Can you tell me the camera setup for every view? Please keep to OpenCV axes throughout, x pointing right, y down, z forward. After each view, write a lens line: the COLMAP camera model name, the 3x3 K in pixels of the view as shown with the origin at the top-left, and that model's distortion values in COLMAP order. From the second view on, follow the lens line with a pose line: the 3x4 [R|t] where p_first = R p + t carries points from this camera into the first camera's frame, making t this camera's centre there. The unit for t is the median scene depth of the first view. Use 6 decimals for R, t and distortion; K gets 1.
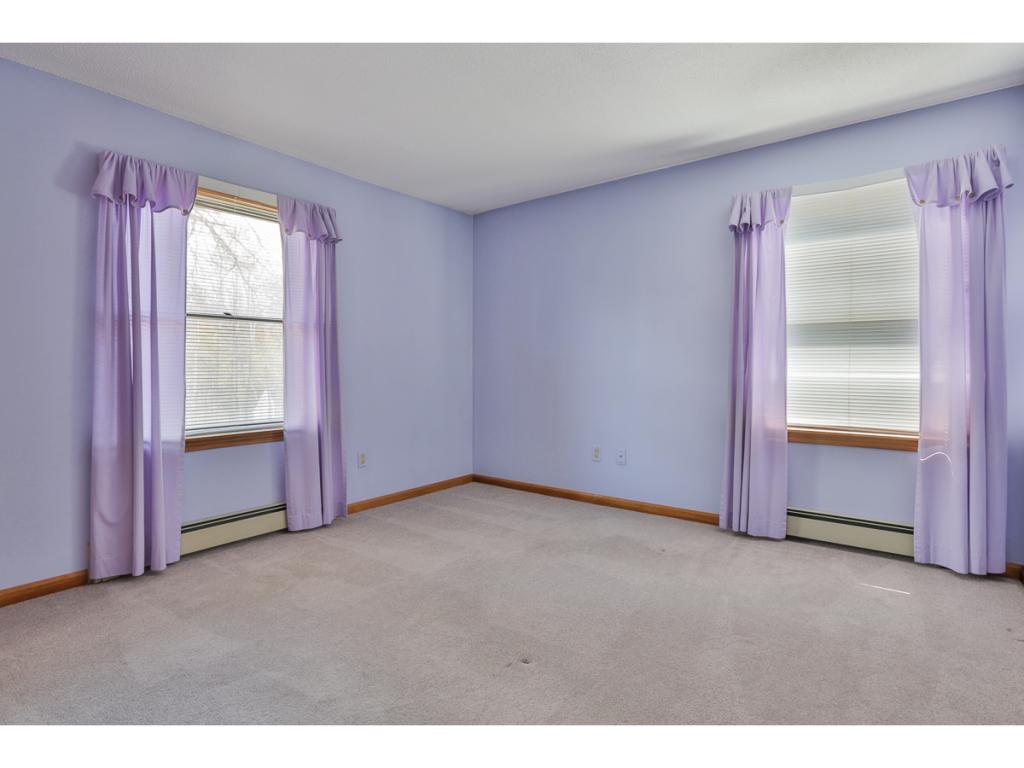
lens RADIAL K [[505.5, 0, 512.0], [0, 505.5, 384.0], [0, 0, 1]] dist [-0.001559, -0.000172]
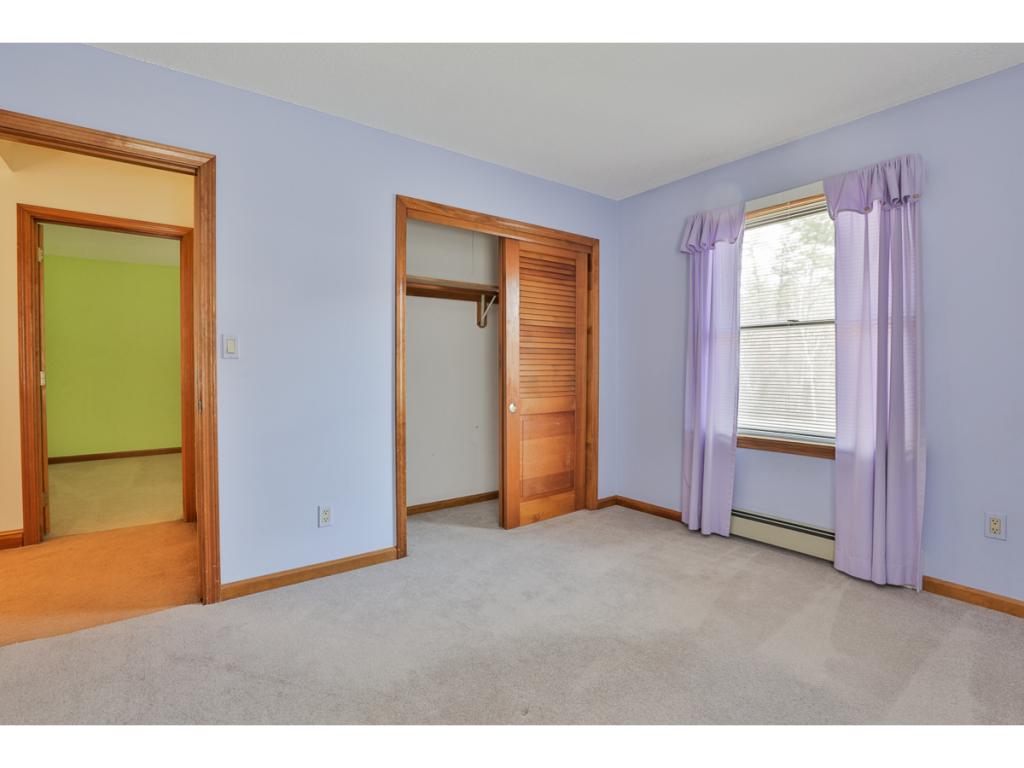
lens RADIAL K [[505.5, 0, 512.0], [0, 505.5, 384.0], [0, 0, 1]] dist [-0.001559, -0.000172]
pose [[-0.246419, 0.034831, -0.968537, 0.546156], [-0.029672, 0.998614, 0.043462, -0.040874], [0.968709, 0.039448, -0.245044, 0.713802]]
